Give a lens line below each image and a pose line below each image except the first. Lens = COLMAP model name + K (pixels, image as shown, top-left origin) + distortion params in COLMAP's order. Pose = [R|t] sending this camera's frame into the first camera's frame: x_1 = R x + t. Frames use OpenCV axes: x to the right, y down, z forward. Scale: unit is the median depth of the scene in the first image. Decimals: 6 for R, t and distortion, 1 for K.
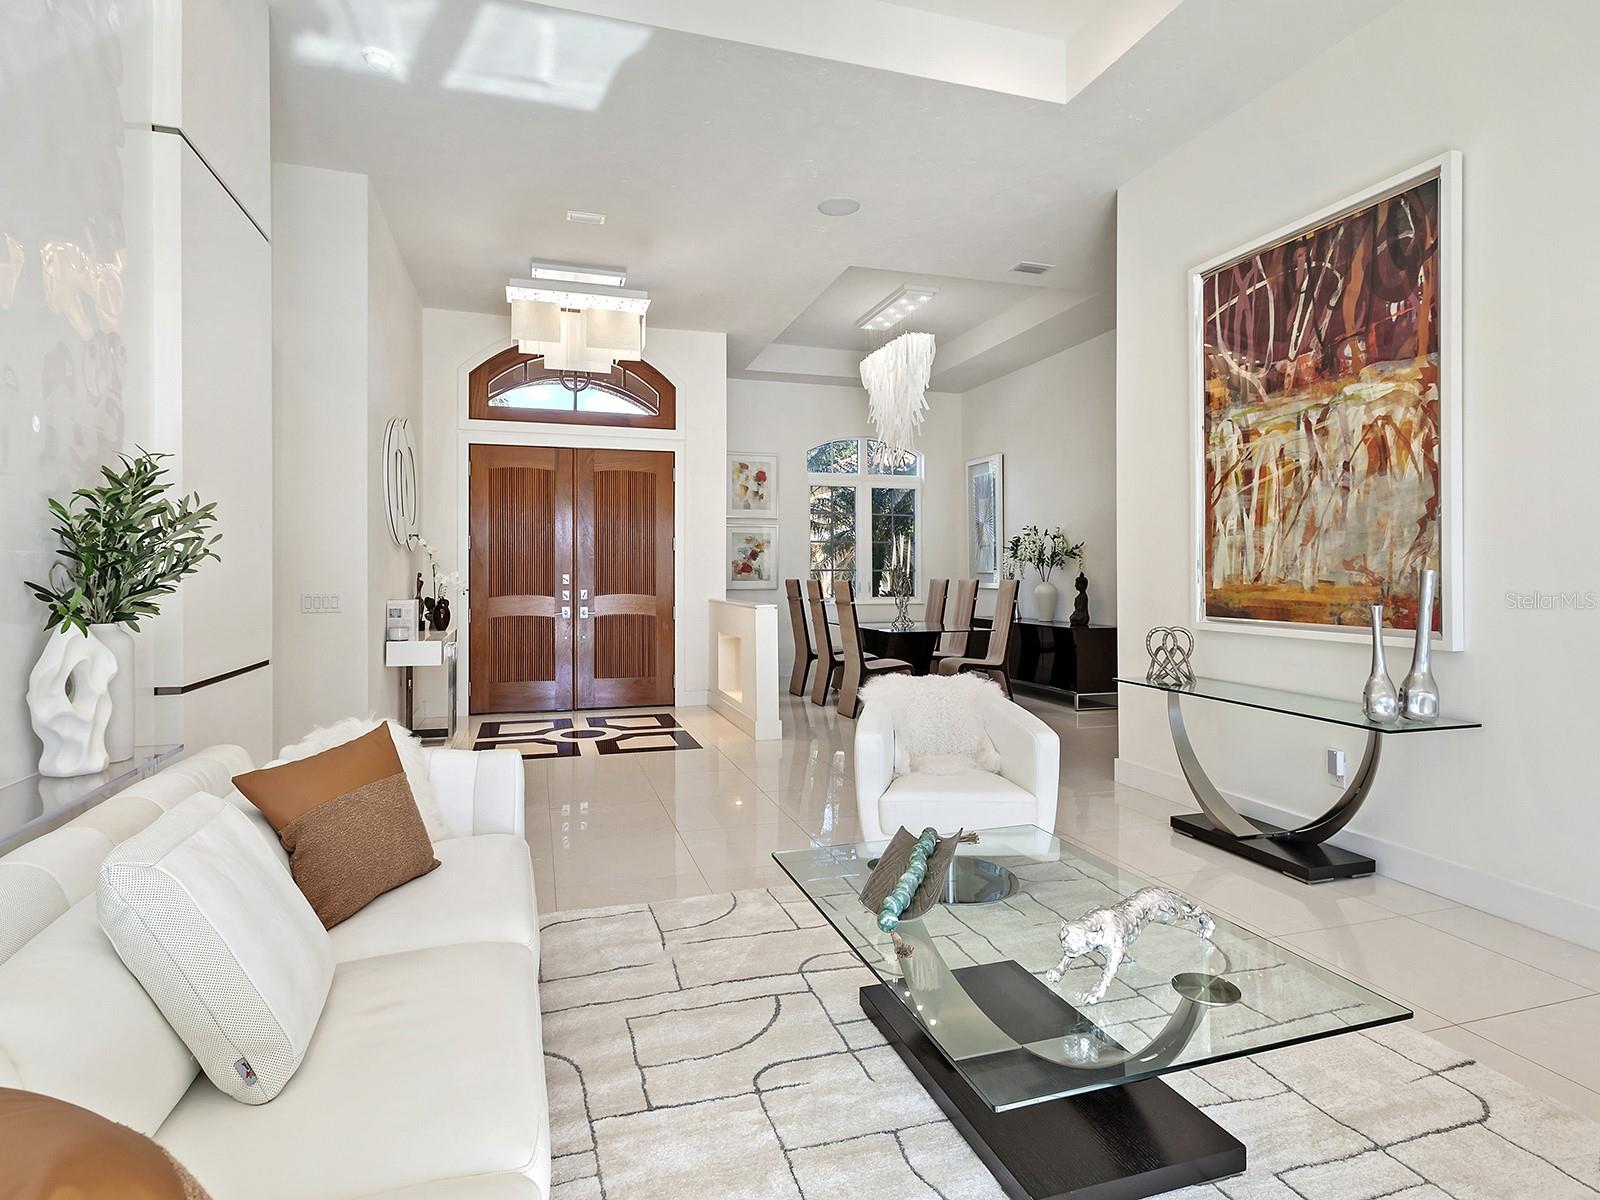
lens RADIAL K [[826.6, 0, 811.2], [0, 826.6, 575.0], [0, 0, 1]] dist [-0.002550, -0.000163]
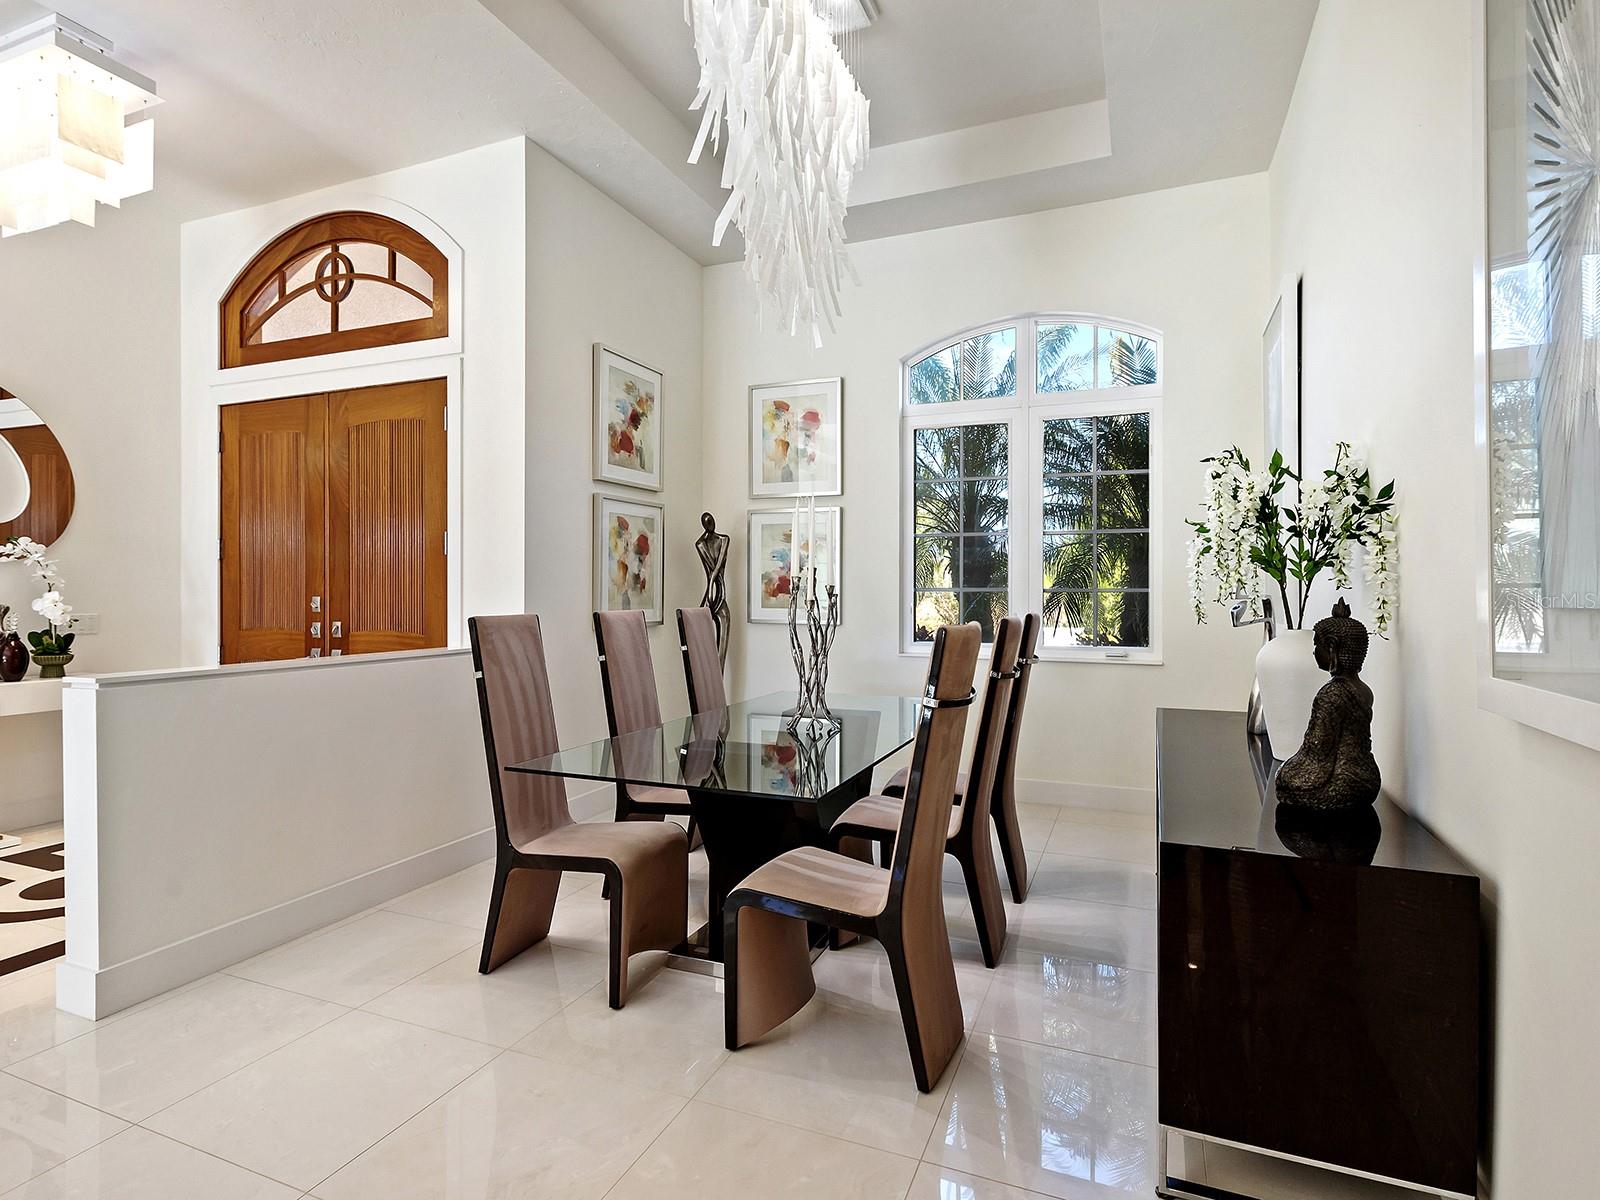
lens RADIAL K [[828.1, 0, 800.0], [0, 828.1, 600.0], [0, 0, 1]] dist [0.000218, -0.000262]
pose [[0.761178, 0.012306, -0.648426, 0.381032], [-0.006791, 0.999916, 0.011005, -0.005677], [0.648507, -0.003974, 0.761198, 0.726255]]
